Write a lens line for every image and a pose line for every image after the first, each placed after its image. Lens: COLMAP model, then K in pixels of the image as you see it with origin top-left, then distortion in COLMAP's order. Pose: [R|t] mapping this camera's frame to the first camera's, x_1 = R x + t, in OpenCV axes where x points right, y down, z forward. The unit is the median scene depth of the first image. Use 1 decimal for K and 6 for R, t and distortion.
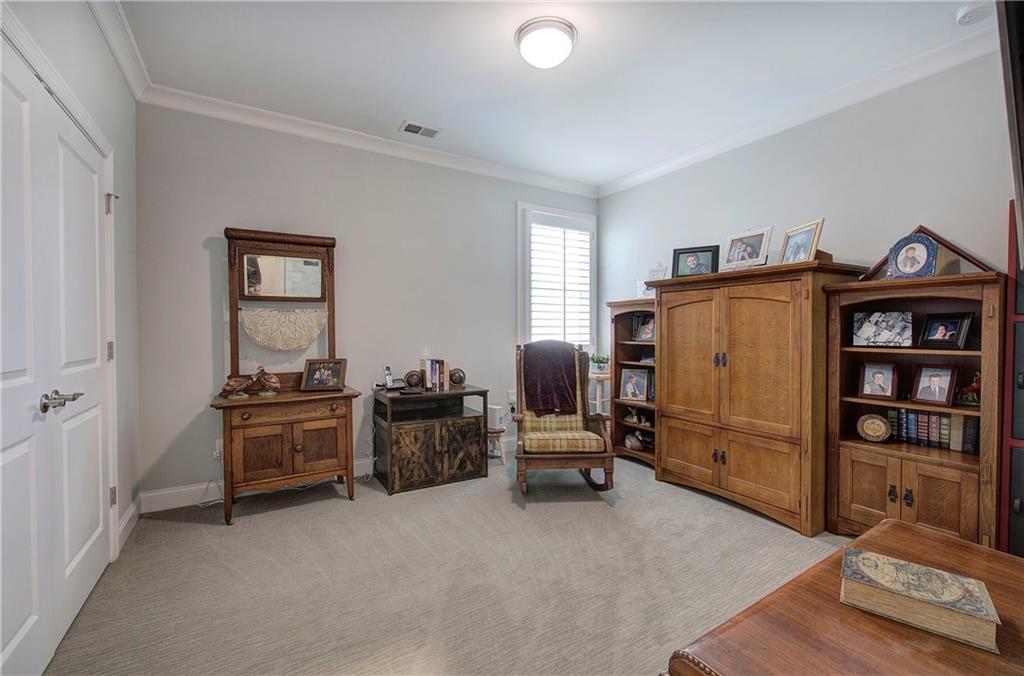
lens RADIAL K [[431.7, 0, 509.1], [0, 431.7, 340.0], [0, 0, 1]] dist [-0.010724, 0.000434]
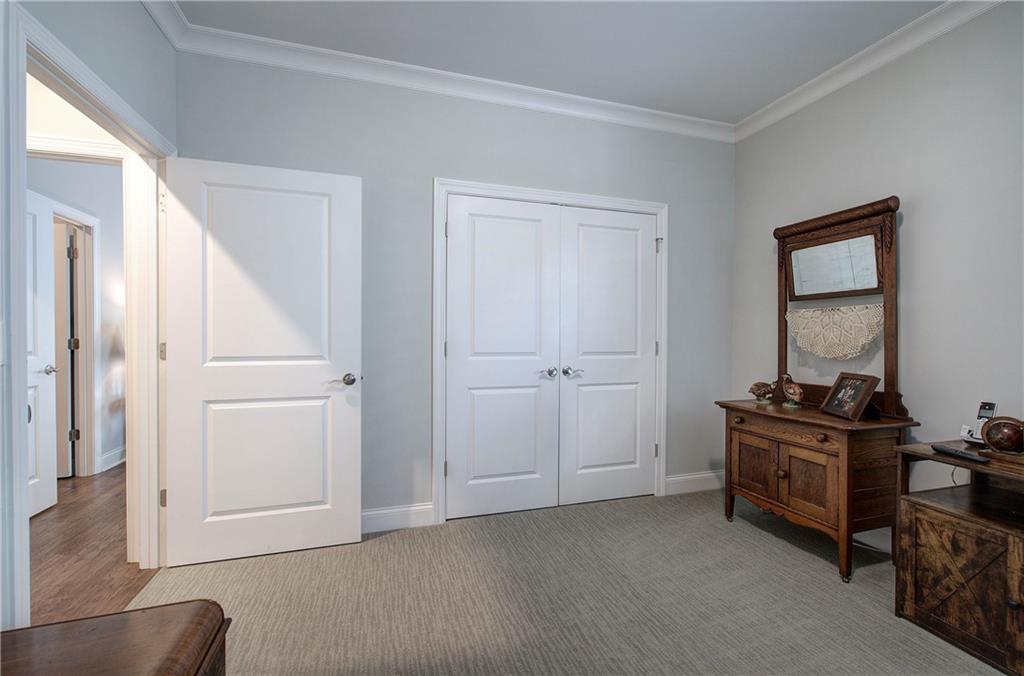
lens RADIAL K [[431.7, 0, 508.9], [0, 431.7, 333.5], [0, 0, 1]] dist [-0.010724, 0.000434]
pose [[-0.245766, 0.002970, -0.969325, 0.420585], [-0.021375, 0.999736, 0.008482, -0.017552], [0.969094, 0.022804, -0.245637, 0.627913]]
